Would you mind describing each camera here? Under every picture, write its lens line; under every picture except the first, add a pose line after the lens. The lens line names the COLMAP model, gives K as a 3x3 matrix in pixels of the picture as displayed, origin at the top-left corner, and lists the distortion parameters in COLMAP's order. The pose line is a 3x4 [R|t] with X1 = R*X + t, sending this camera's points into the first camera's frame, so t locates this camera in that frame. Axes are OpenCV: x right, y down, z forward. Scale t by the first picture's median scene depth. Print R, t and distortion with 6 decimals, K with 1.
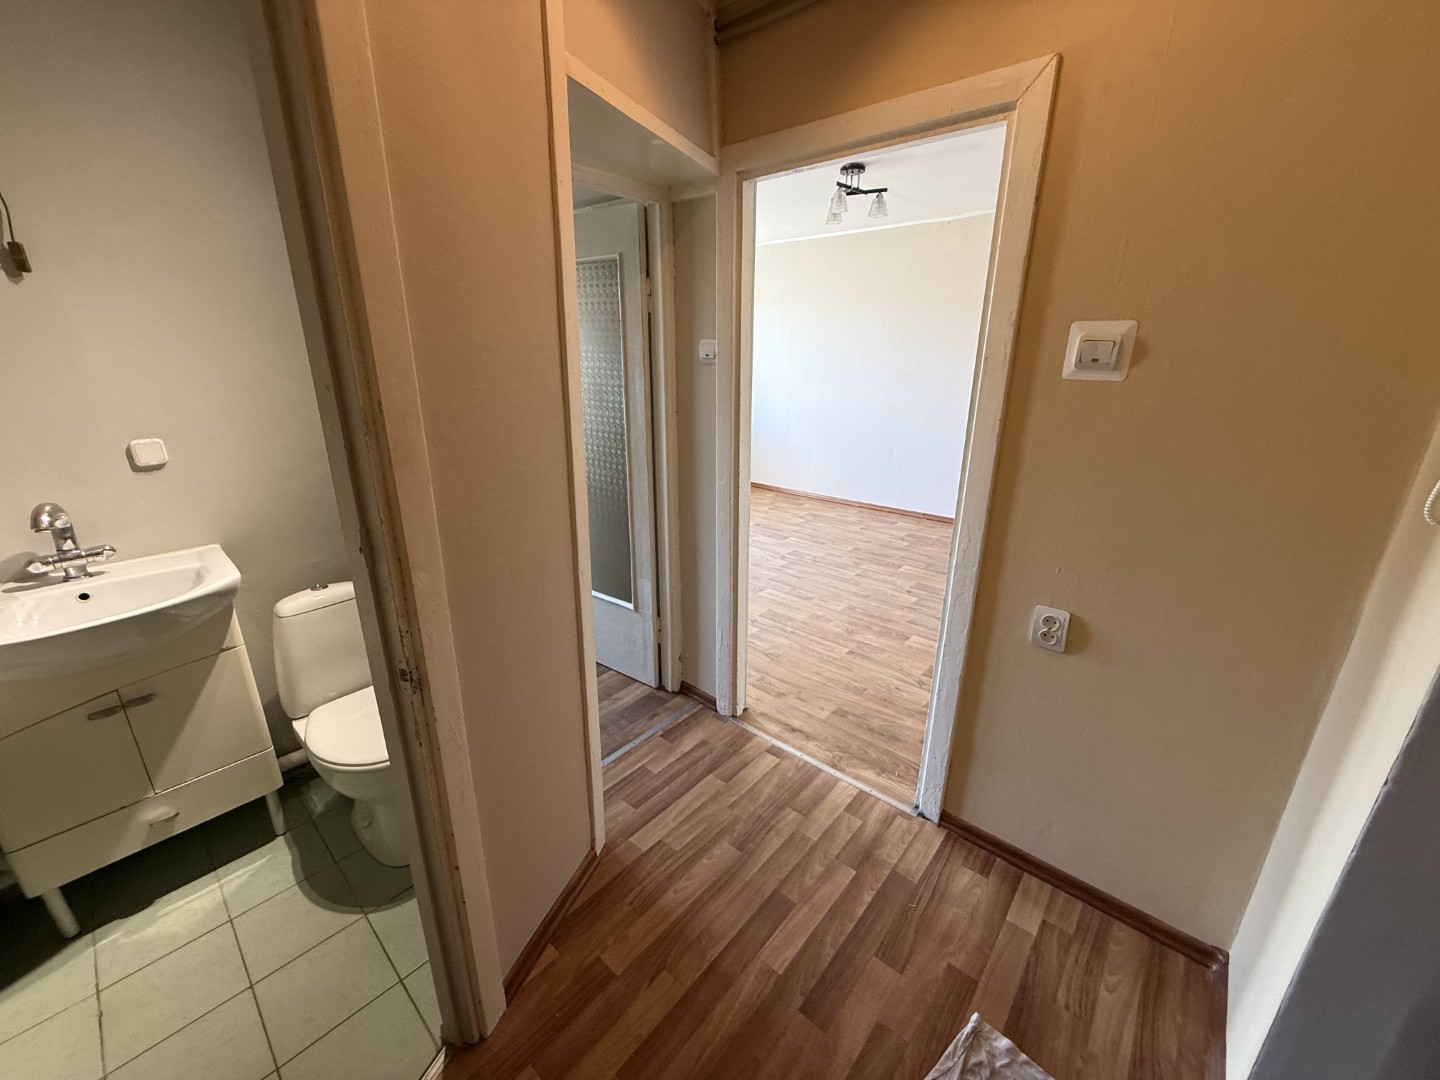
lens RADIAL K [[571.6, 0, 717.0], [0, 571.6, 539.6], [0, 0, 1]] dist [-0.001477, -0.000493]
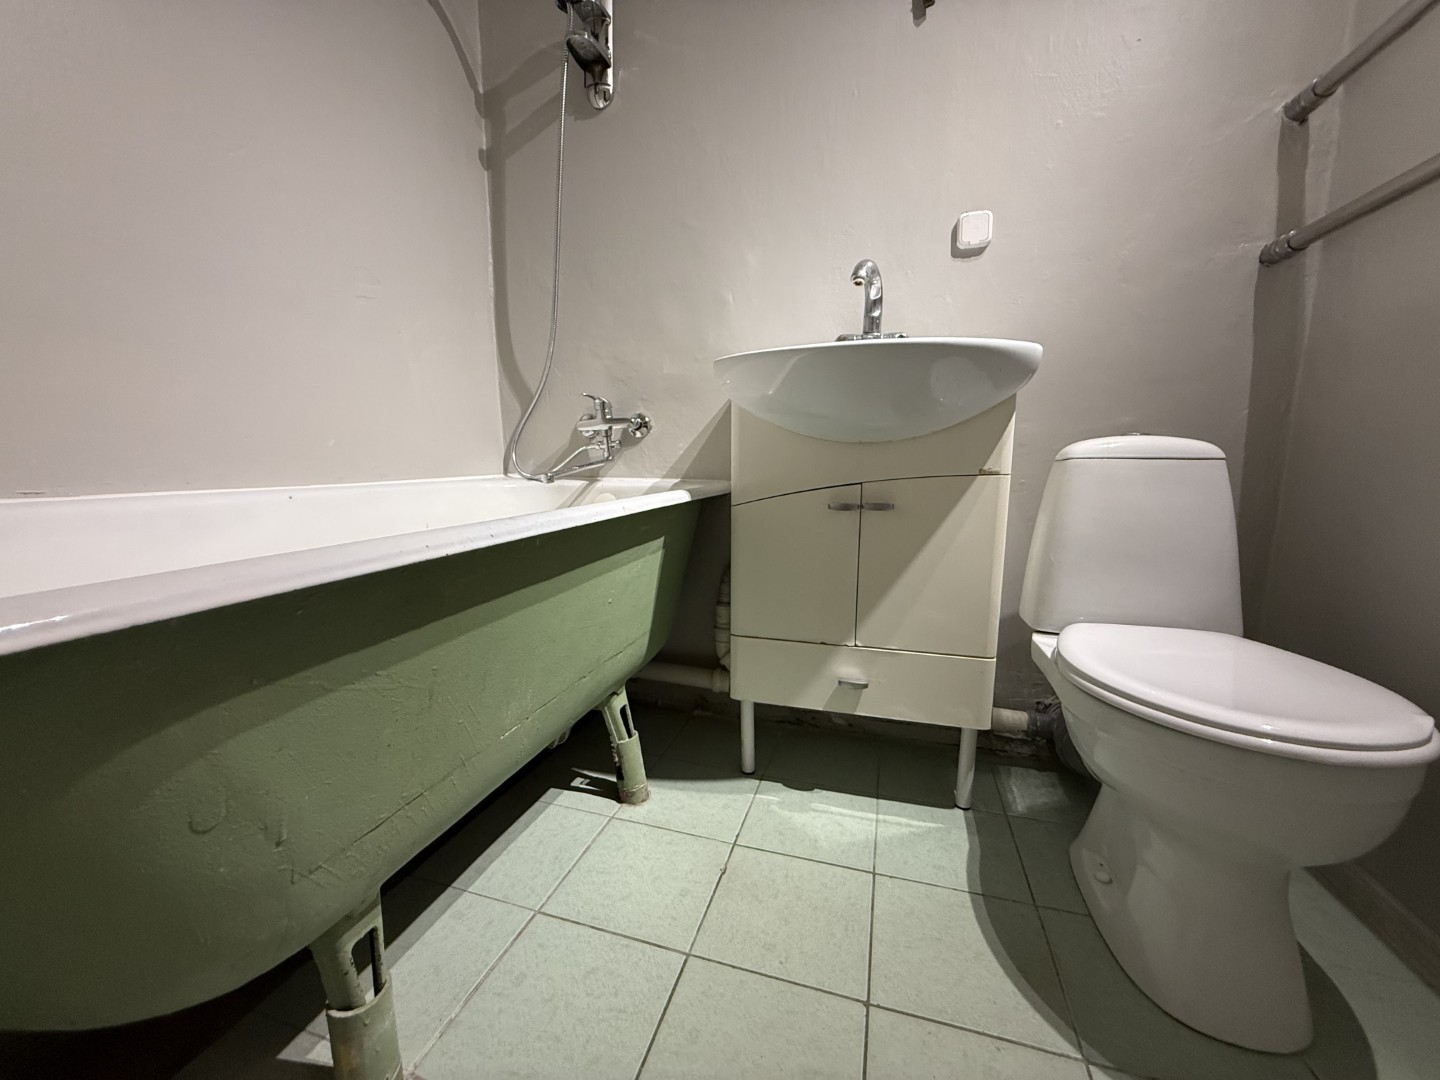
lens RADIAL K [[571.6, 0, 717.0], [0, 571.6, 539.6], [0, 0, 1]] dist [-0.001477, -0.000493]
pose [[0.423665, 0.119402, -0.897915, -0.391041], [-0.287272, 0.957814, -0.008176, 0.359839], [0.859060, 0.261409, 0.440093, 0.462131]]
